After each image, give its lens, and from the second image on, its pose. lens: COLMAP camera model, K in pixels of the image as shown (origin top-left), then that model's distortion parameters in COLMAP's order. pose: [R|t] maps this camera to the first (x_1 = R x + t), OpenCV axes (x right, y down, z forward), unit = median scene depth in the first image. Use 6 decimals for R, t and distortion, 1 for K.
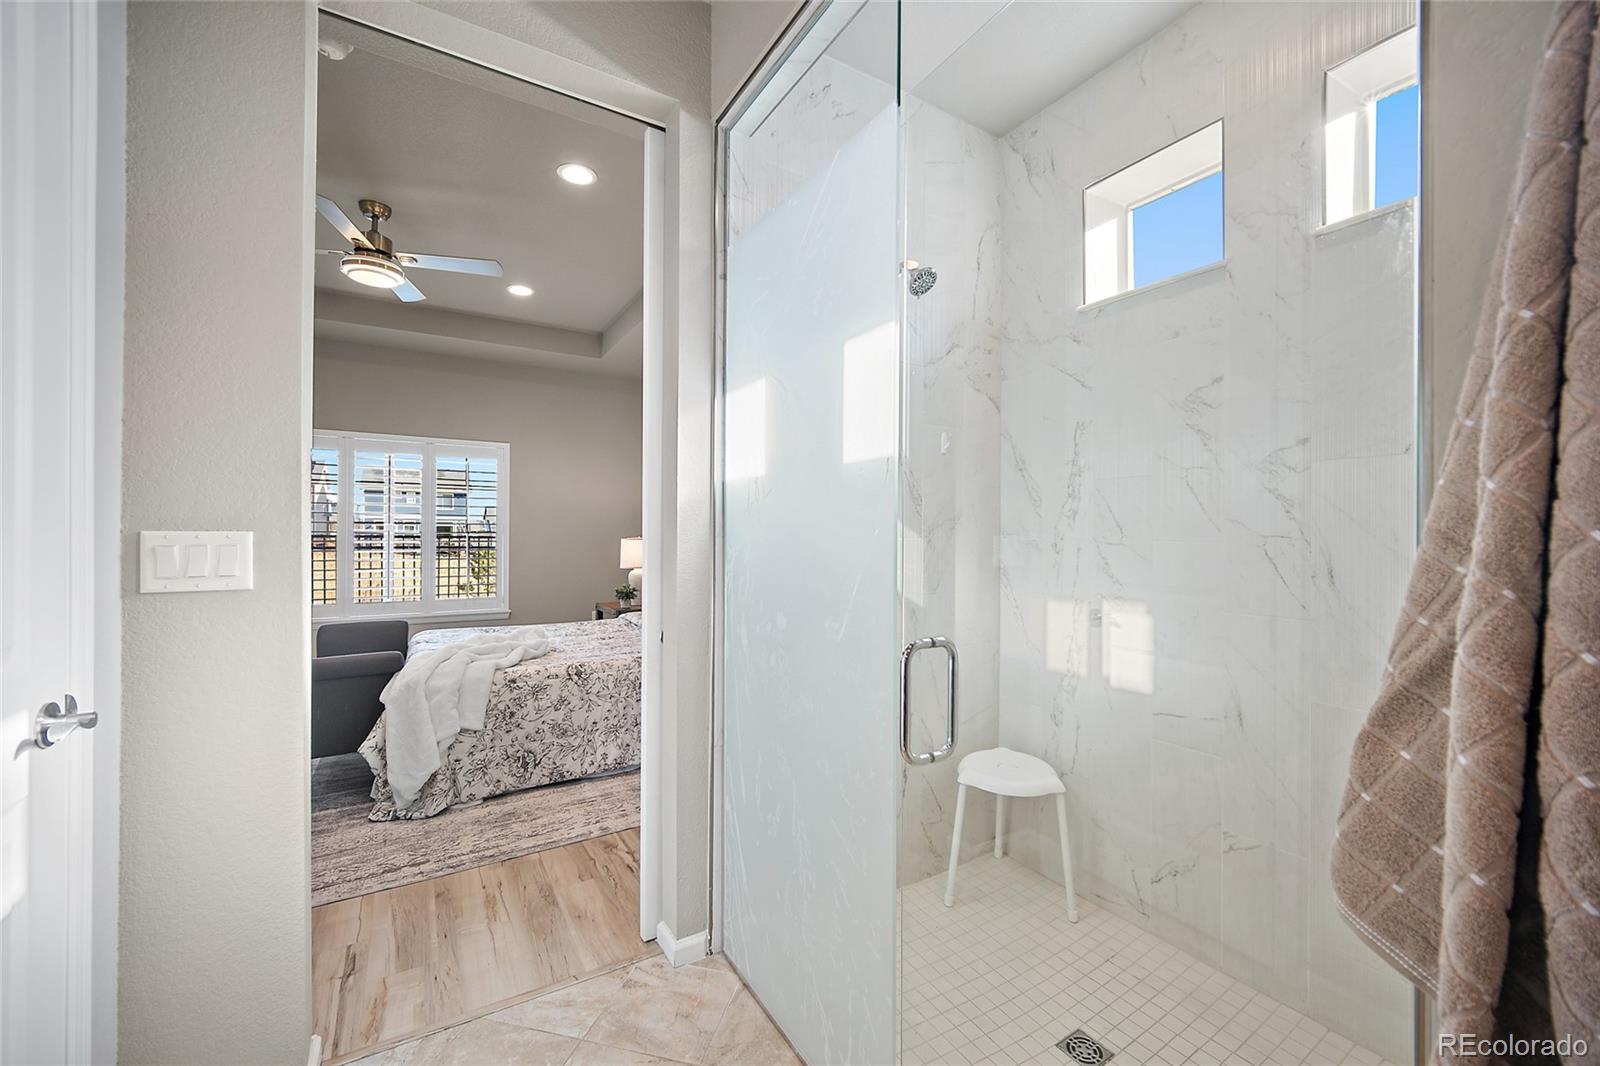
lens RADIAL K [[630.7, 0, 796.2], [0, 630.7, 533.8], [0, 0, 1]] dist [-0.006178, -0.000210]
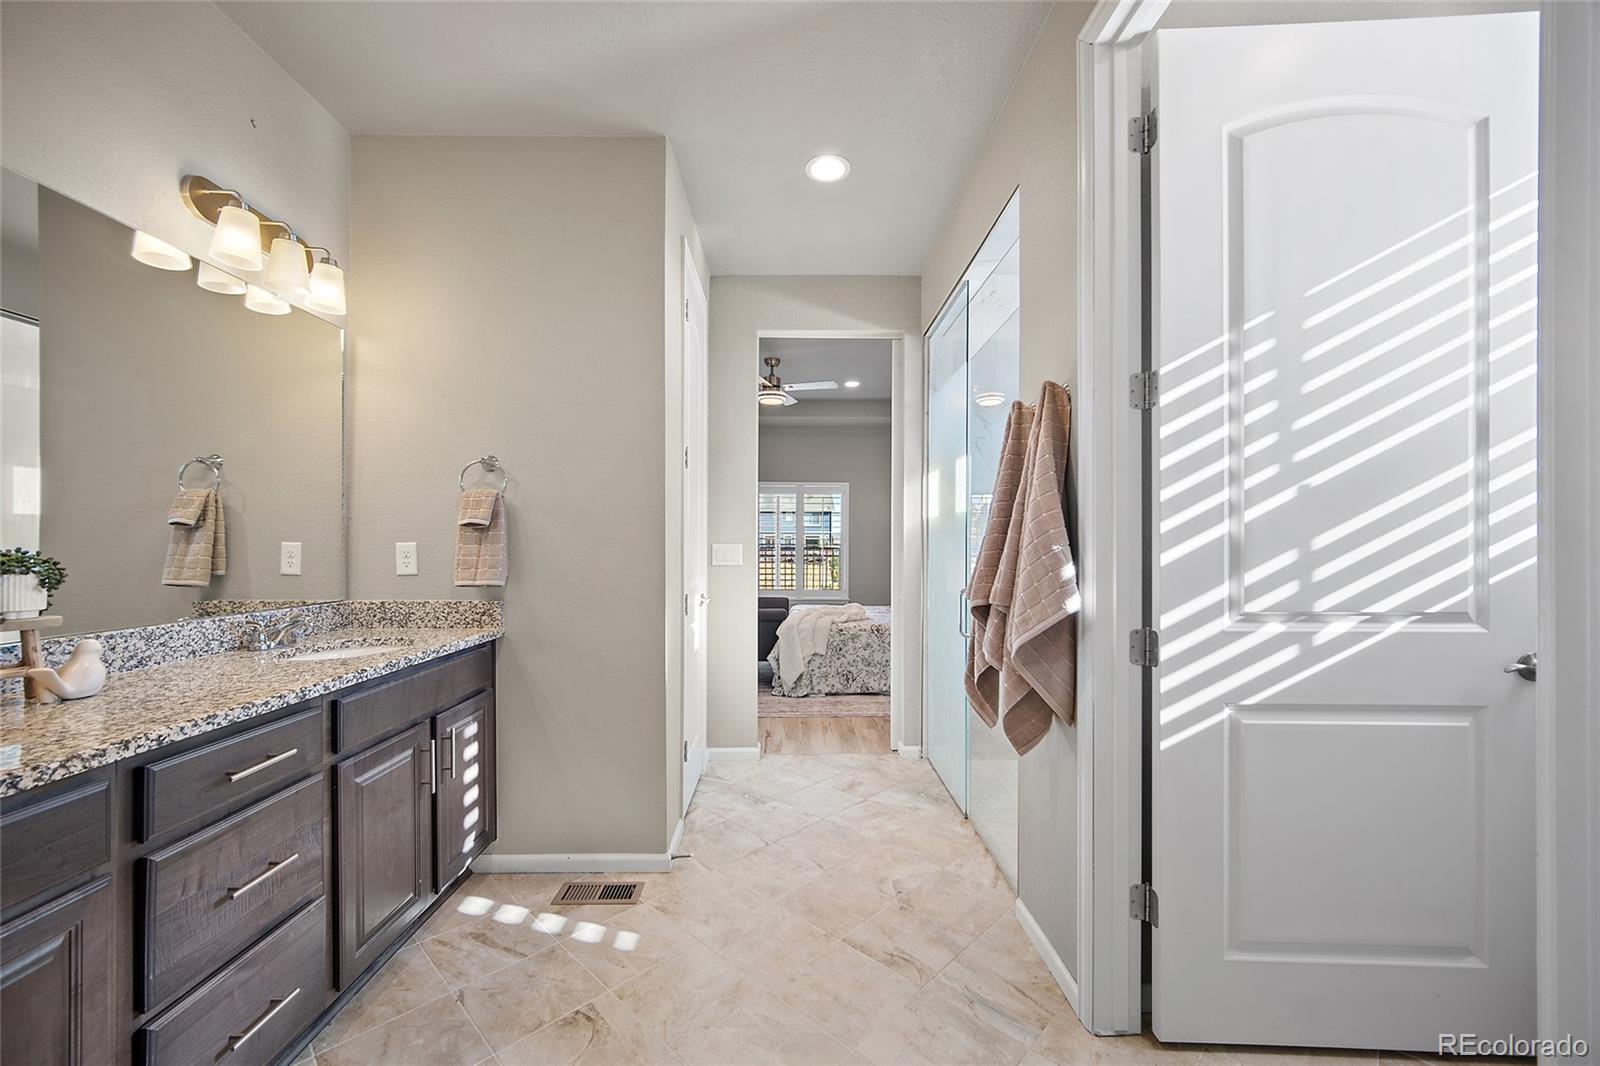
lens RADIAL K [[630.7, 0, 795.6], [0, 630.7, 540.5], [0, 0, 1]] dist [-0.006178, -0.000210]
pose [[0.859056, -0.006462, -0.511841, 0.345514], [0.002110, 0.999957, -0.009083, 0.002500], [0.511878, 0.006723, 0.859032, -0.578484]]
